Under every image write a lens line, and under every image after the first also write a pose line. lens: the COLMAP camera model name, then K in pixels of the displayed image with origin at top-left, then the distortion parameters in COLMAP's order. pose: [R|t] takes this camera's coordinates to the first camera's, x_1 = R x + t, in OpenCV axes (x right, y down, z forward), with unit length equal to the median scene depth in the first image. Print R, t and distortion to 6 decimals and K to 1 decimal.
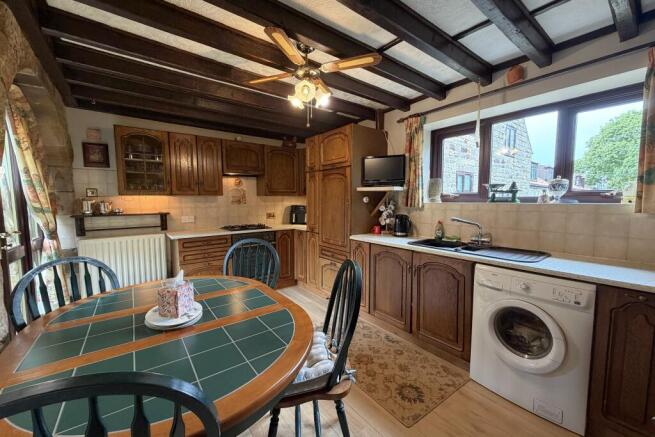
lens RADIAL K [[259.5, 0, 327.5], [0, 259.5, 218.5], [0, 0, 1]] dist [-0.000323, -0.000033]
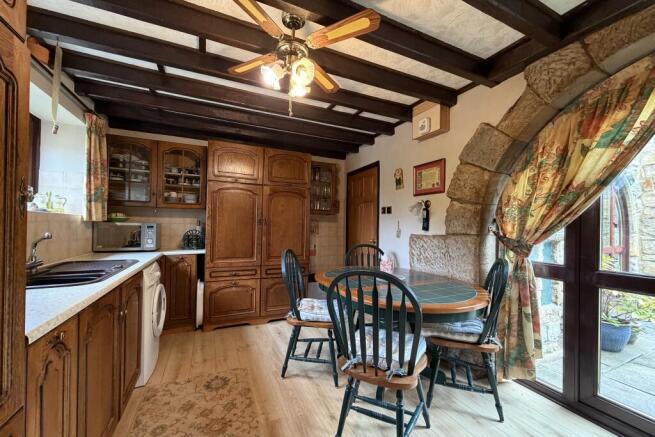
lens RADIAL K [[259.5, 0, 327.5], [0, 259.5, 218.5], [0, 0, 1]] dist [-0.000323, -0.000033]
pose [[-0.977558, 0.008393, 0.210501, -0.290065], [0.018538, 0.998757, 0.046268, -0.055213], [-0.209851, 0.049132, -0.976498, 1.484885]]
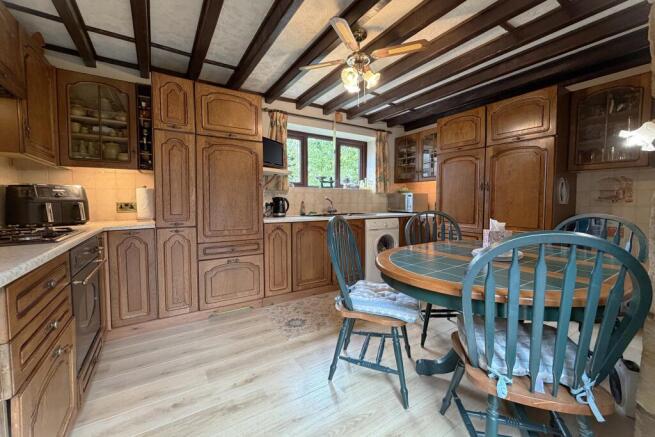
lens RADIAL K [[263.4, 0, 324.2], [0, 263.4, 211.6], [0, 0, 1]] dist [-0.000159, -0.000003]
pose [[0.083564, -0.031117, 0.996016, -1.023186], [0.078253, 0.996631, 0.024571, 0.042613], [-0.993425, 0.075888, 0.085717, 0.912246]]
